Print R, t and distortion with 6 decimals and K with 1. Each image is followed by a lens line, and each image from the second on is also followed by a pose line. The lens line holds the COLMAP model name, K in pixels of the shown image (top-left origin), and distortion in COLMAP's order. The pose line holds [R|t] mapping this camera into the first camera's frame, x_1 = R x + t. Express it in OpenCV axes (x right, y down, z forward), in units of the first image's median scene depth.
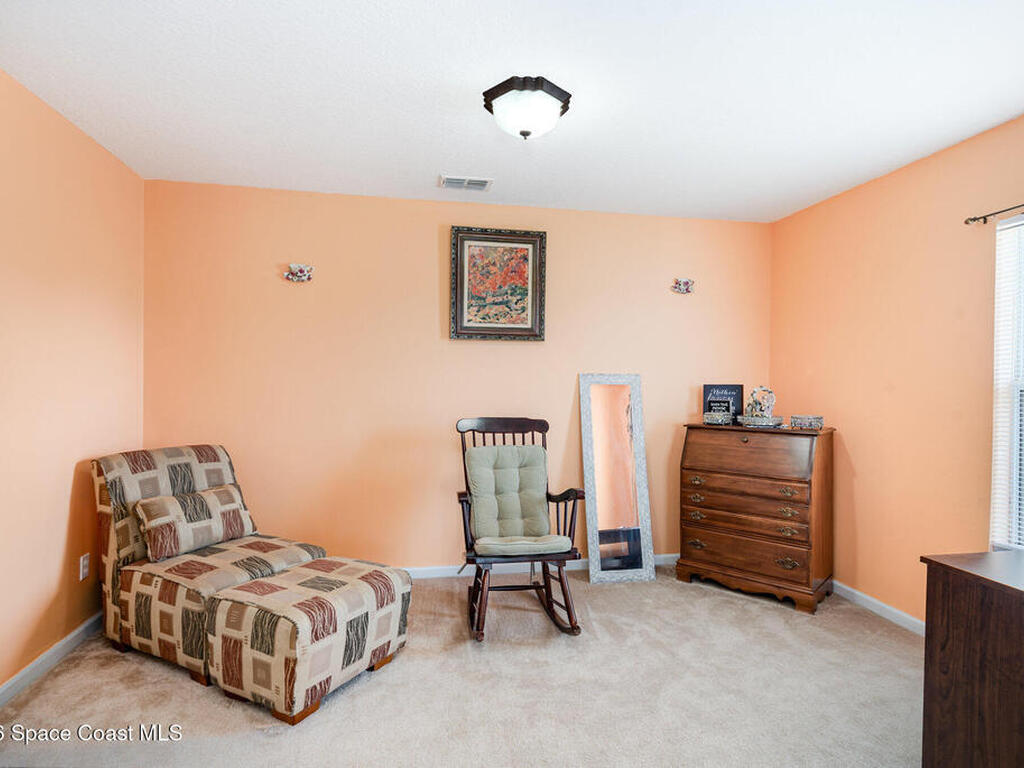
lens RADIAL K [[532.5, 0, 512.0], [0, 532.5, 384.0], [0, 0, 1]] dist [0.001289, 0.000268]
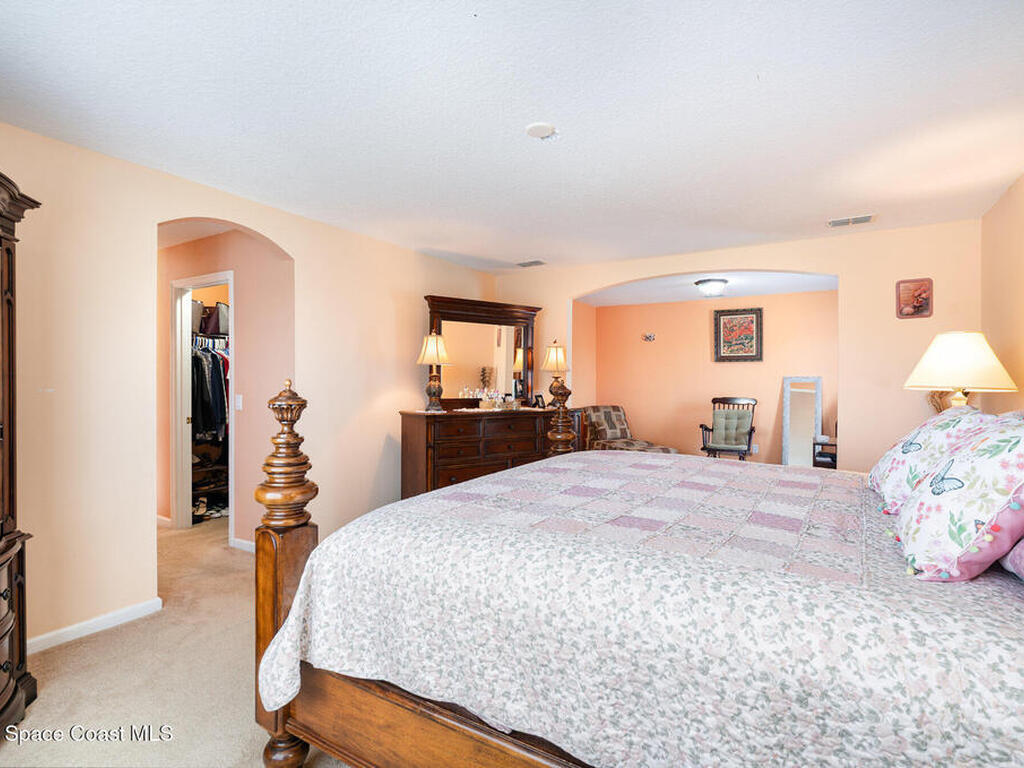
lens RADIAL K [[495.6, 0, 512.0], [0, 495.6, 384.0], [0, 0, 1]] dist [0.000925, 0.000030]
pose [[0.728774, -0.006297, -0.684725, 0.757810], [-0.004920, 0.999884, -0.014431, 0.044547], [0.684736, 0.013885, 0.728659, -1.183825]]
